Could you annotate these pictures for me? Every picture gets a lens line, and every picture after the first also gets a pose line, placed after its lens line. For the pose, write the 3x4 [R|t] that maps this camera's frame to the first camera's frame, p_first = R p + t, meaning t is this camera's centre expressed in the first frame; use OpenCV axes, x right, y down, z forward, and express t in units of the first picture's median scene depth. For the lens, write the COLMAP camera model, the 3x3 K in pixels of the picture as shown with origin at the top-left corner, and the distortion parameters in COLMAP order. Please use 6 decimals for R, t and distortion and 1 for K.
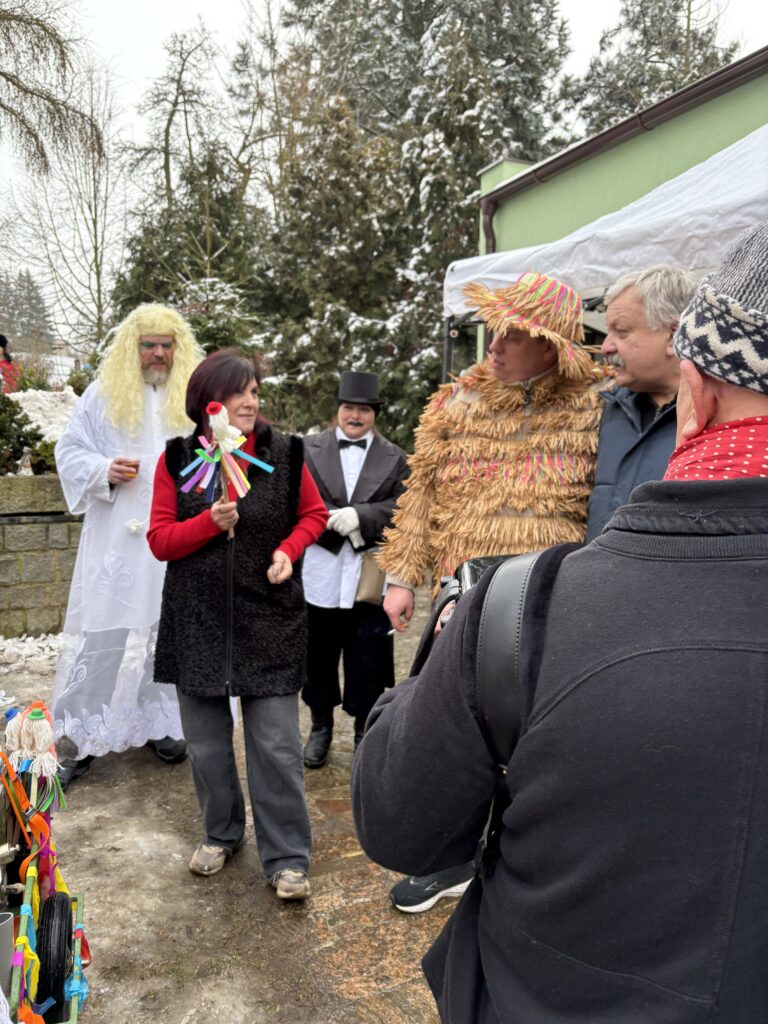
lens RADIAL K [[778.9, 0, 363.8], [0, 778.9, 510.2], [0, 0, 1]] dist [0.019660, -0.003376]
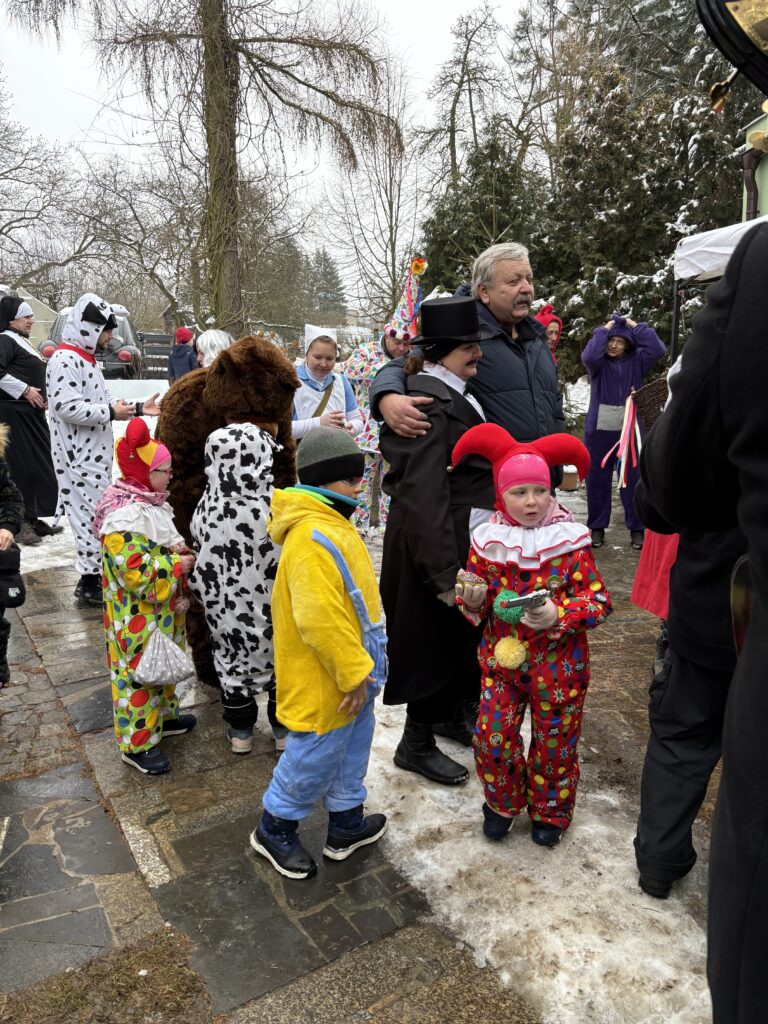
lens RADIAL K [[776.8, 0, 398.5], [0, 776.8, 515.7], [0, 0, 1]] dist [0.003103, 0.080957]
pose [[0.953077, 0.013087, -0.302446, 0.022691], [0.004800, 0.998286, 0.058323, 0.025882], [0.302691, -0.057038, 0.951381, -0.154135]]
